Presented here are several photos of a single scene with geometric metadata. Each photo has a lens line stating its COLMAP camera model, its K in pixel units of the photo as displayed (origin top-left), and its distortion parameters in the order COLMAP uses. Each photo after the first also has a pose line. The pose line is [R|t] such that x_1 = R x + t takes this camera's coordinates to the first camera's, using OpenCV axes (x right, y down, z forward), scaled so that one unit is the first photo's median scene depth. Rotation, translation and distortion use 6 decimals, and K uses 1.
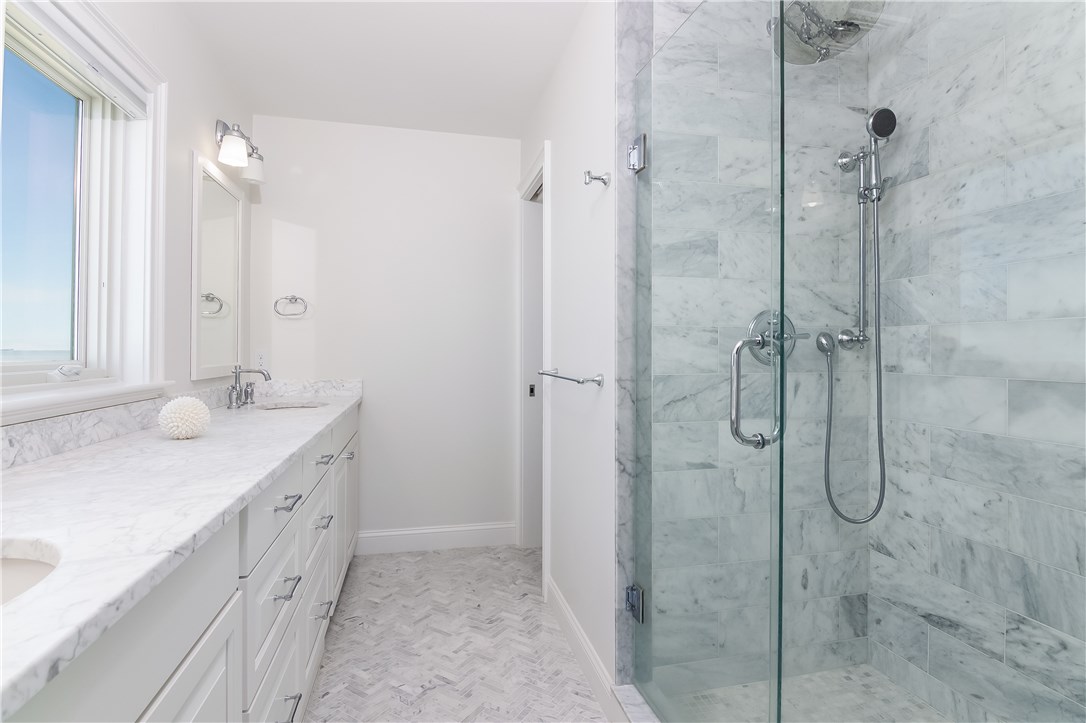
lens RADIAL K [[557.7, 0, 542.5], [0, 557.7, 346.9], [0, 0, 1]] dist [0.002277, -0.000173]
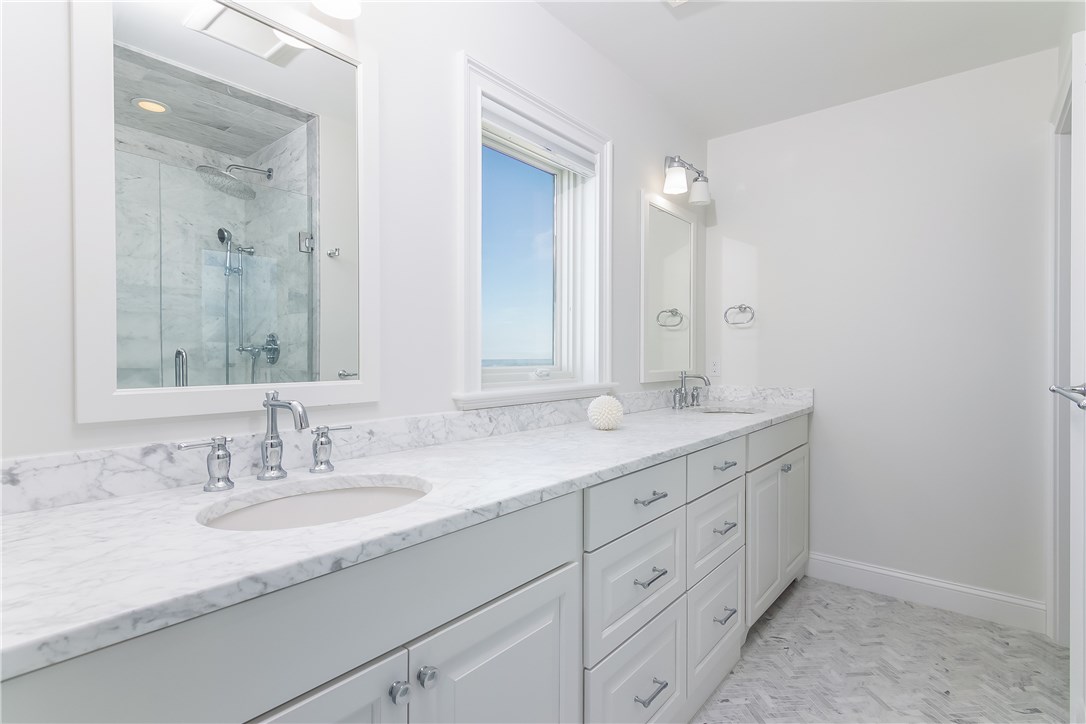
lens RADIAL K [[537.1, 0, 543.0], [0, 537.1, 362.0], [0, 0, 1]] dist [0.049144, -0.014929]
pose [[0.621780, 0.002389, -0.783188, 0.136653], [0.008563, 0.999915, 0.009848, 0.001711], [0.783145, -0.012830, 0.621707, 0.107746]]
